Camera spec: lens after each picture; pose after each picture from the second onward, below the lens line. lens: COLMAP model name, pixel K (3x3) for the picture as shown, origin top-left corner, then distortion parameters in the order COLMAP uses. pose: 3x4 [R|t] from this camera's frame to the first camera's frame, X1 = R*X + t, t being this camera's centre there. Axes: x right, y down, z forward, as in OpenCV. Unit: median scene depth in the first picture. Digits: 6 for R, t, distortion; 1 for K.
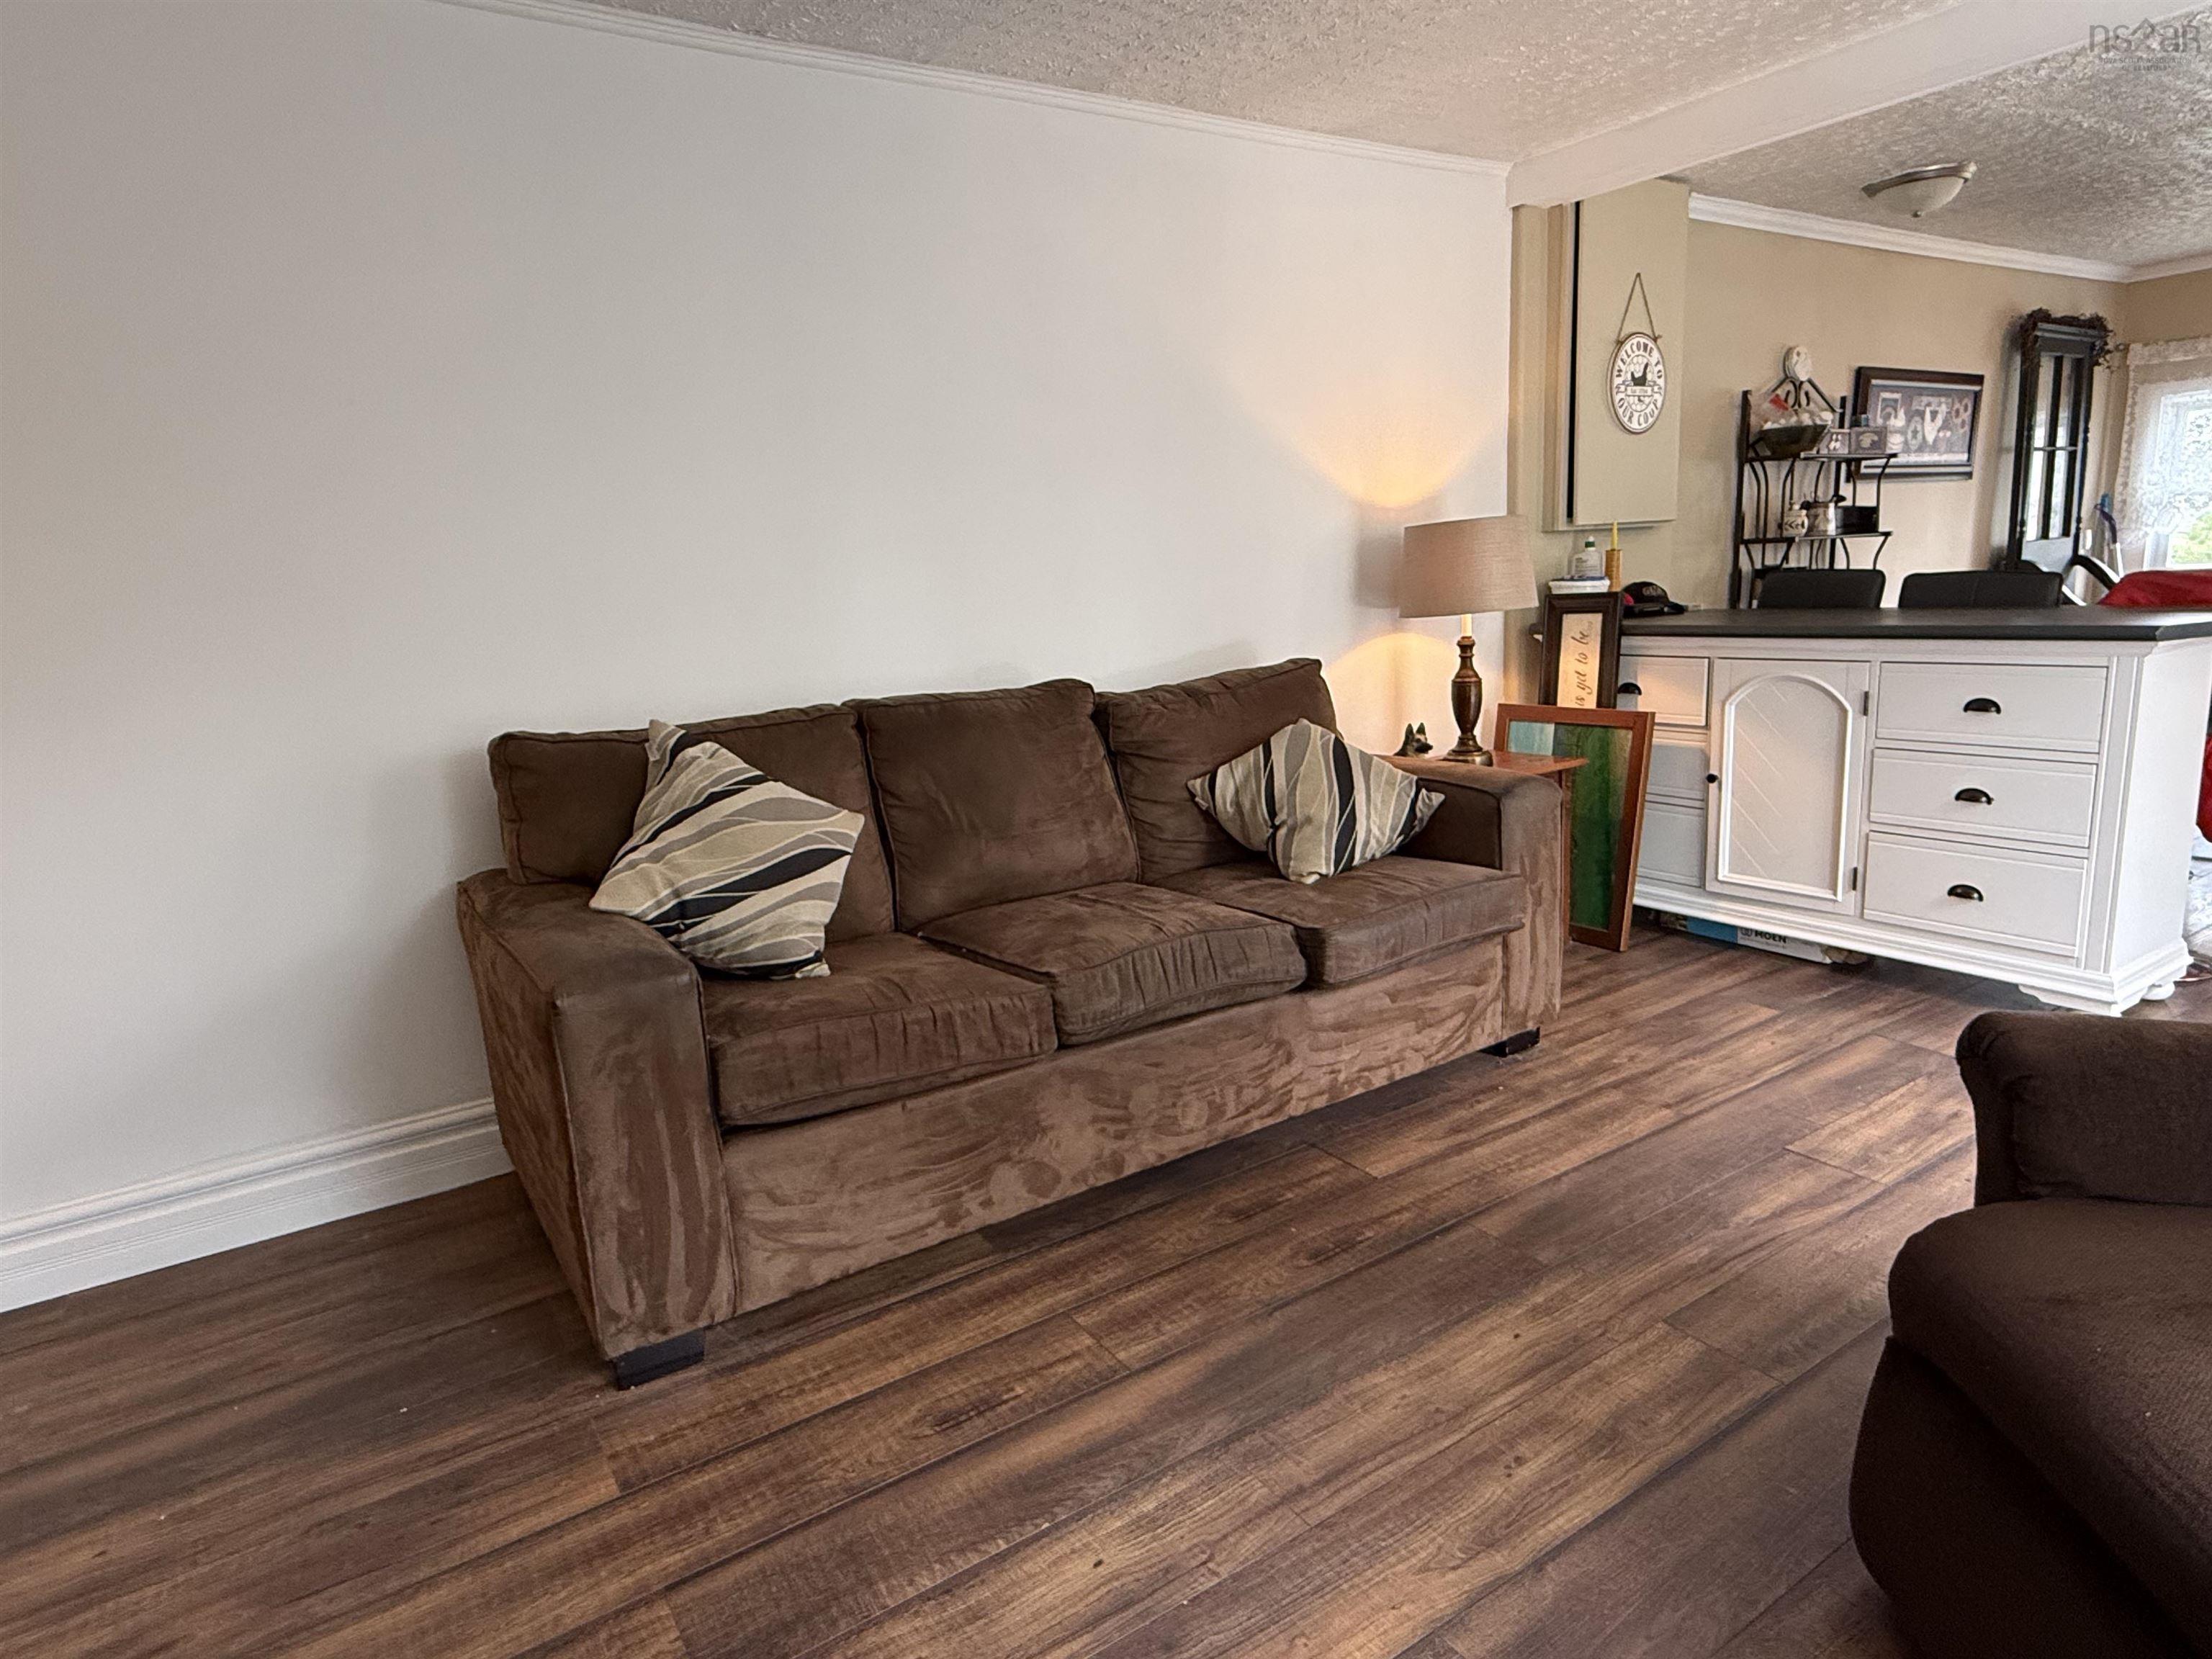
lens RADIAL K [[1263.0, 0, 1103.9], [0, 1263.0, 835.0], [0, 0, 1]] dist [-0.003991, 0.002101]
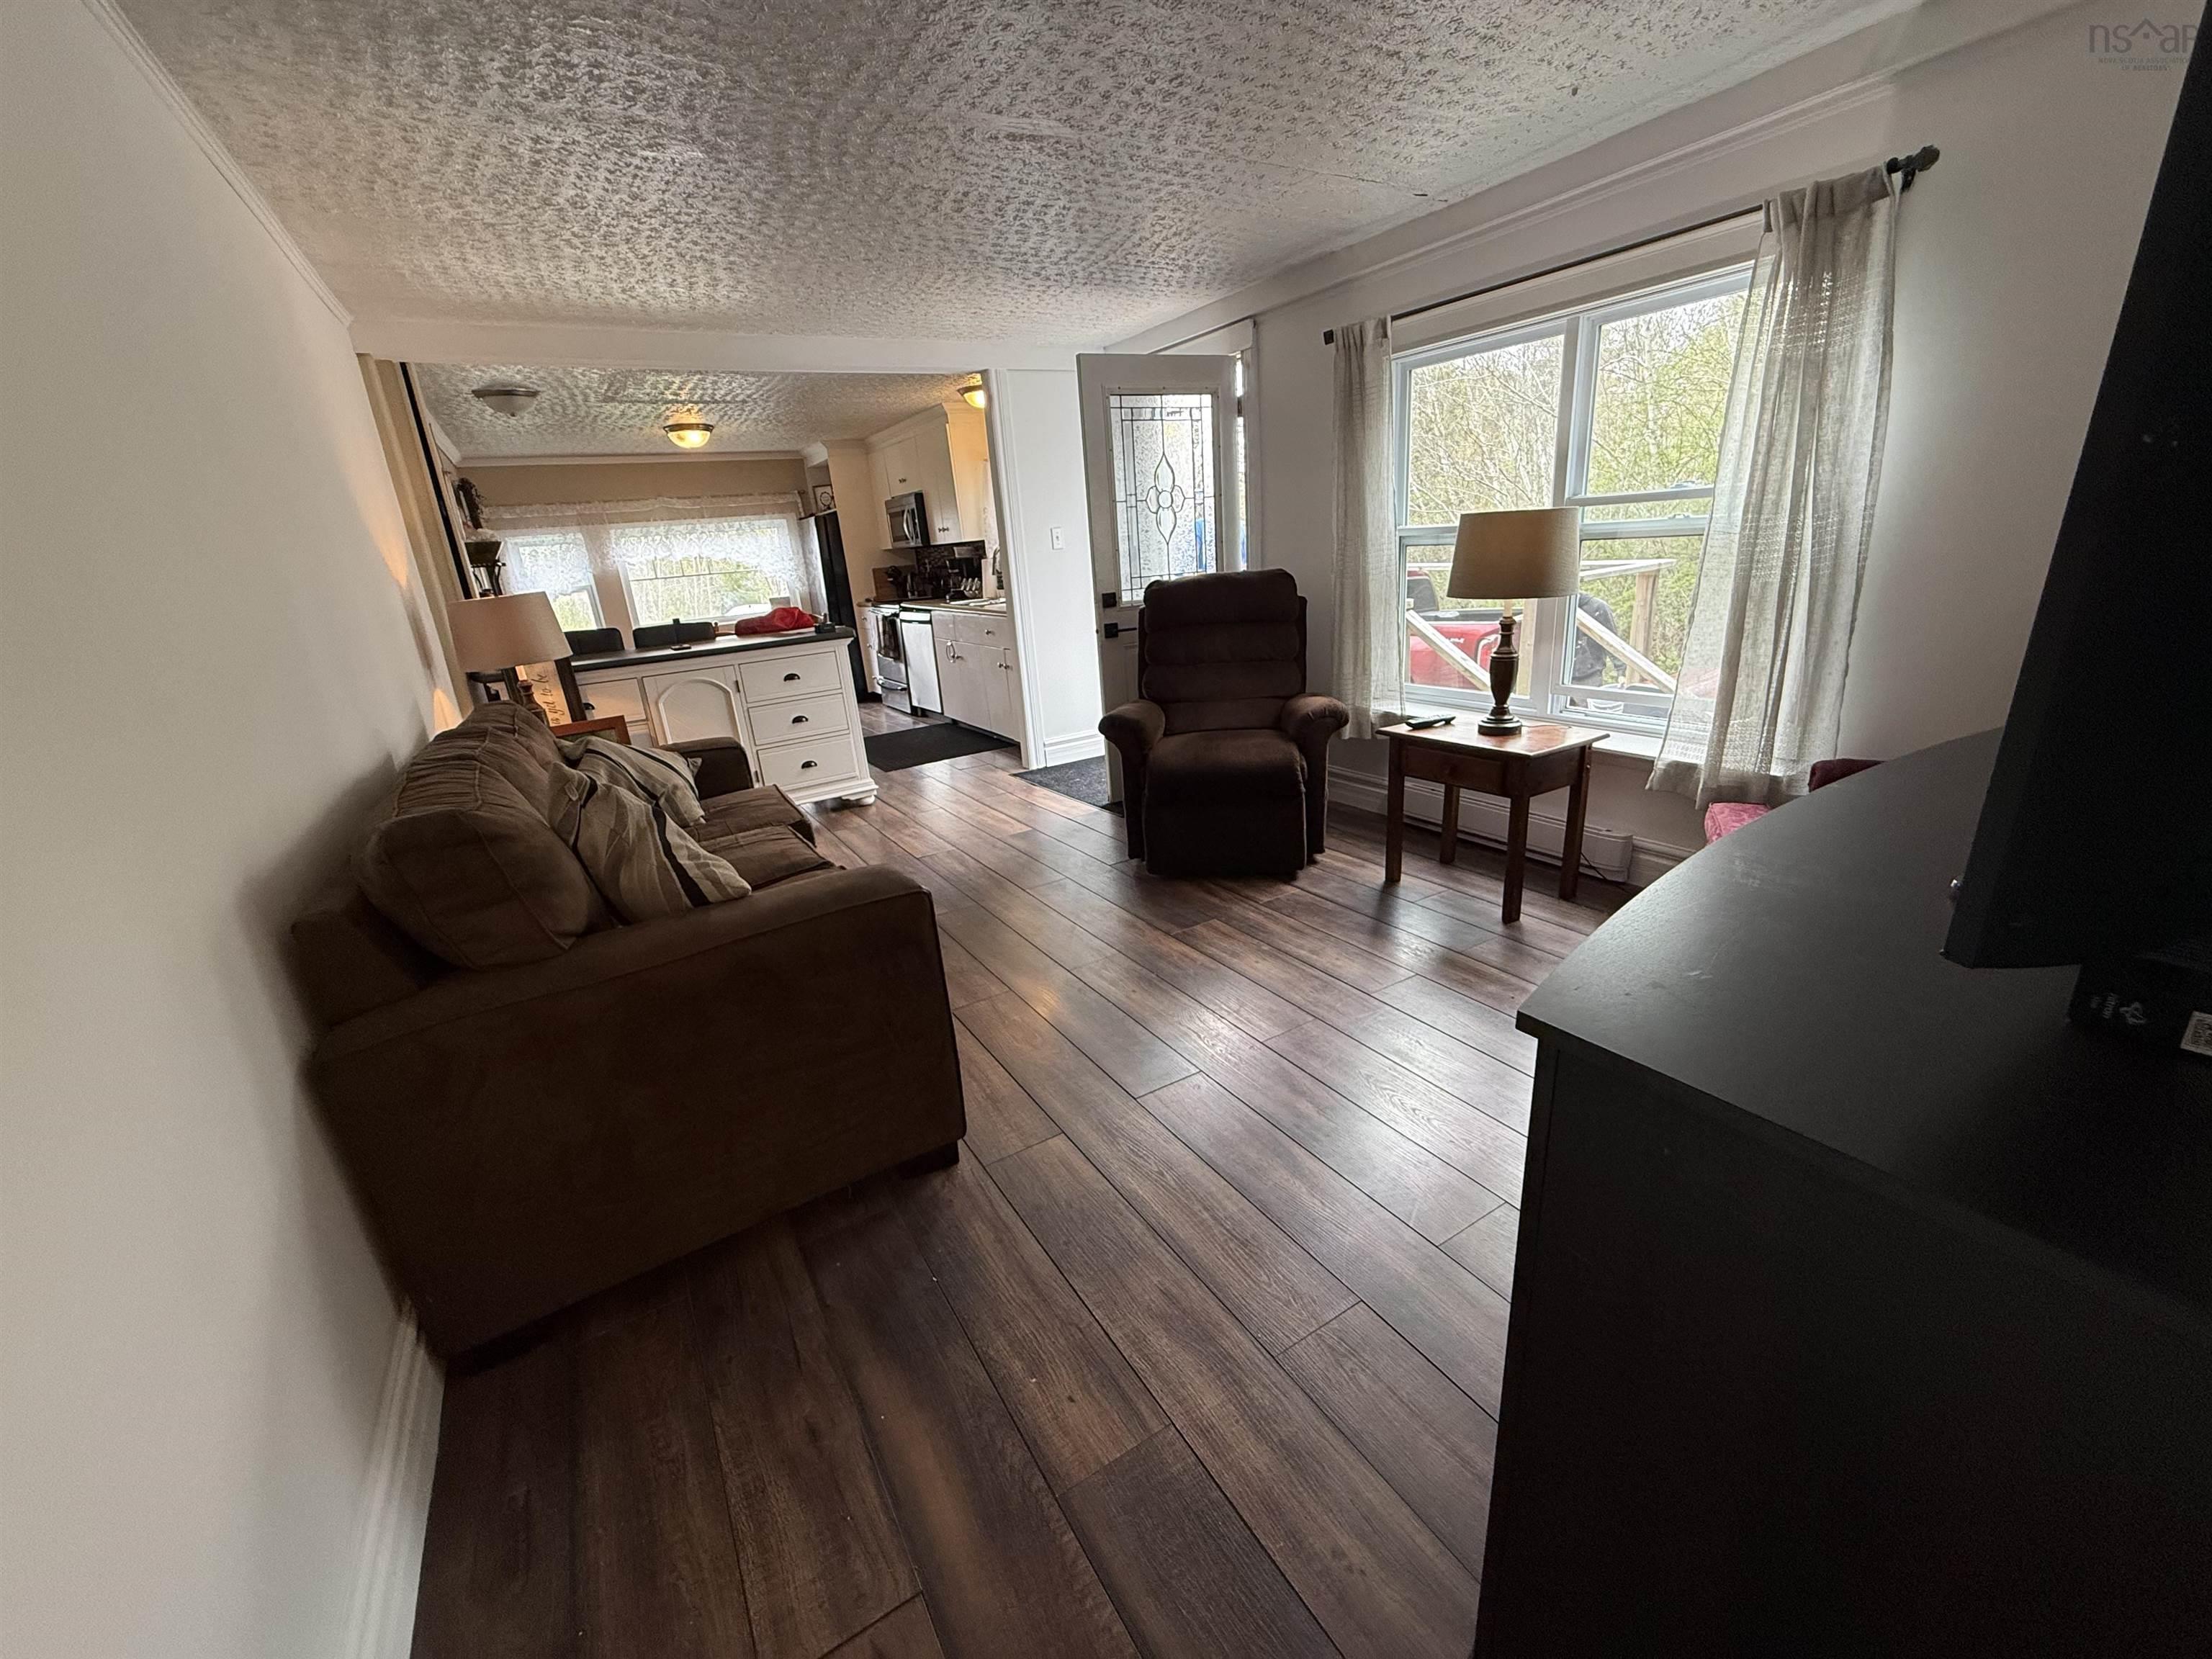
lens RADIAL K [[879.4, 0, 1097.7], [0, 879.4, 836.0], [0, 0, 1]] dist [-0.000074, -0.000042]
pose [[0.042893, -0.261799, 0.964169, -0.514278], [0.282484, 0.928856, 0.239643, -0.041017], [-0.958313, 0.262083, 0.113795, 0.263069]]
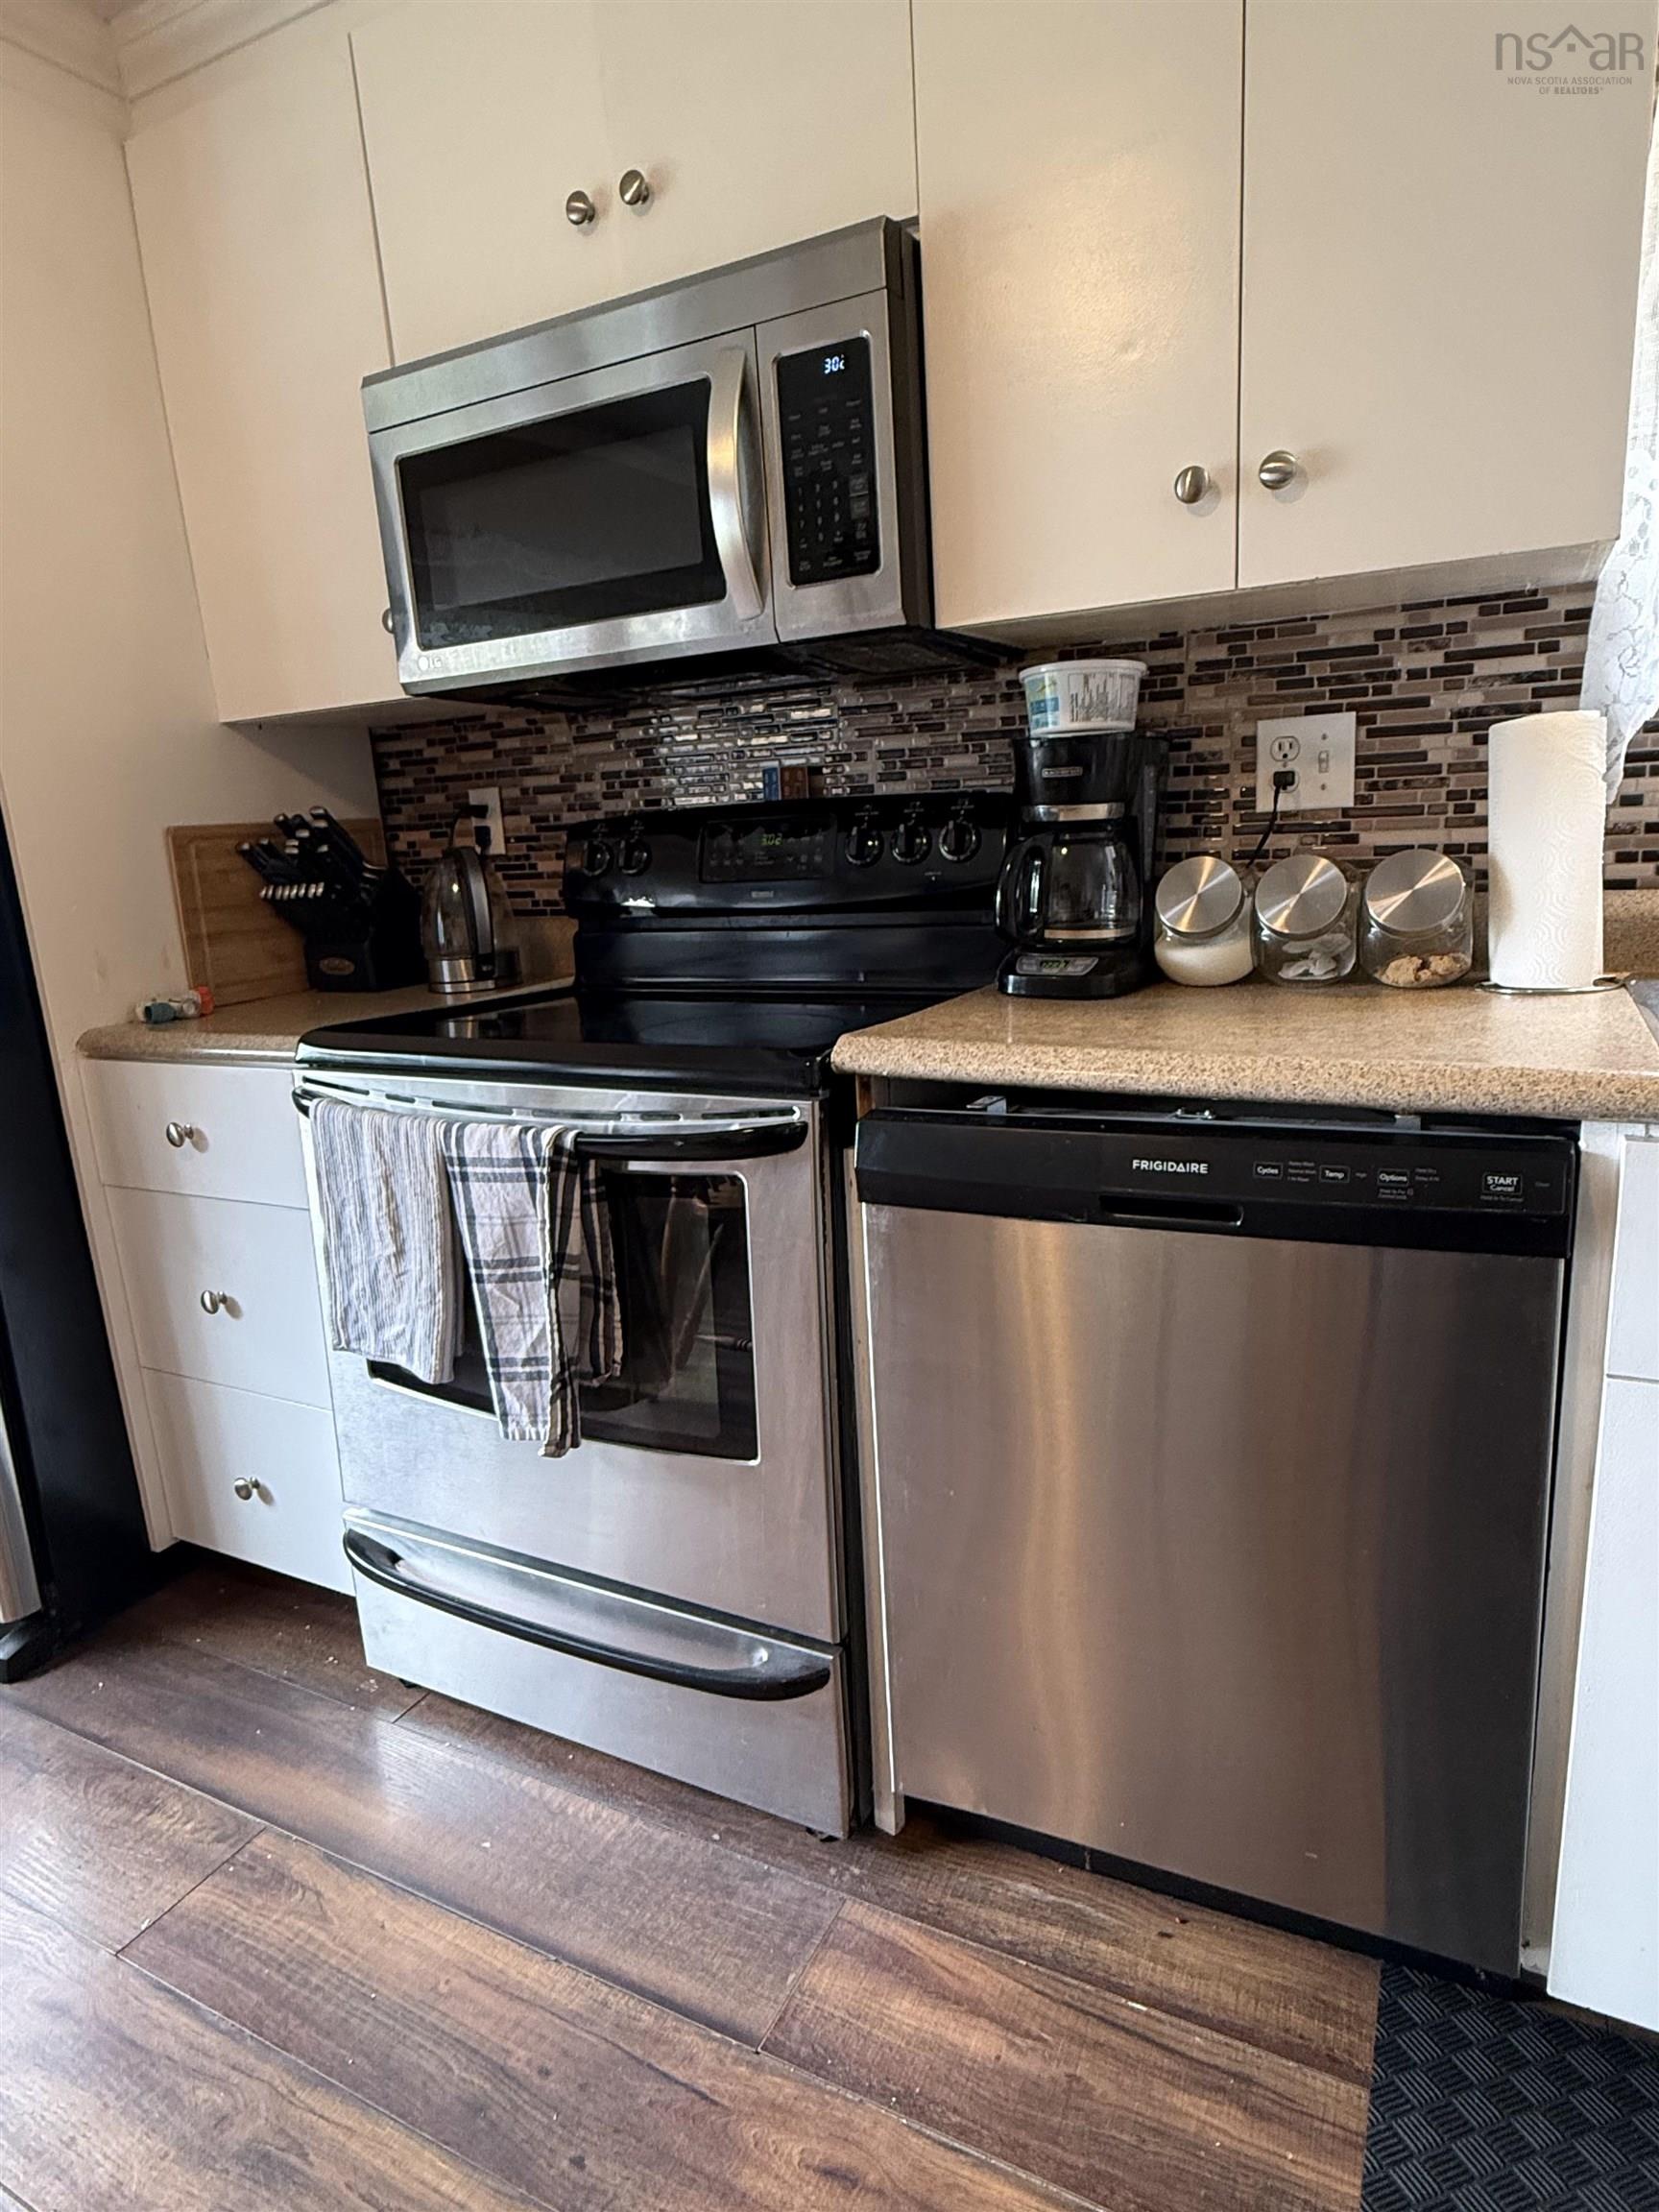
lens RADIAL K [[1263.0, 0, 829.5], [0, 1263.0, 1106.0], [0, 0, 1]] dist [-0.003991, 0.002101]
pose [[-0.479388, -0.102680, 0.871575, 0.826809], [0.270060, 0.927681, 0.257829, -0.207204], [-0.835018, 0.358978, -0.416990, 0.781427]]
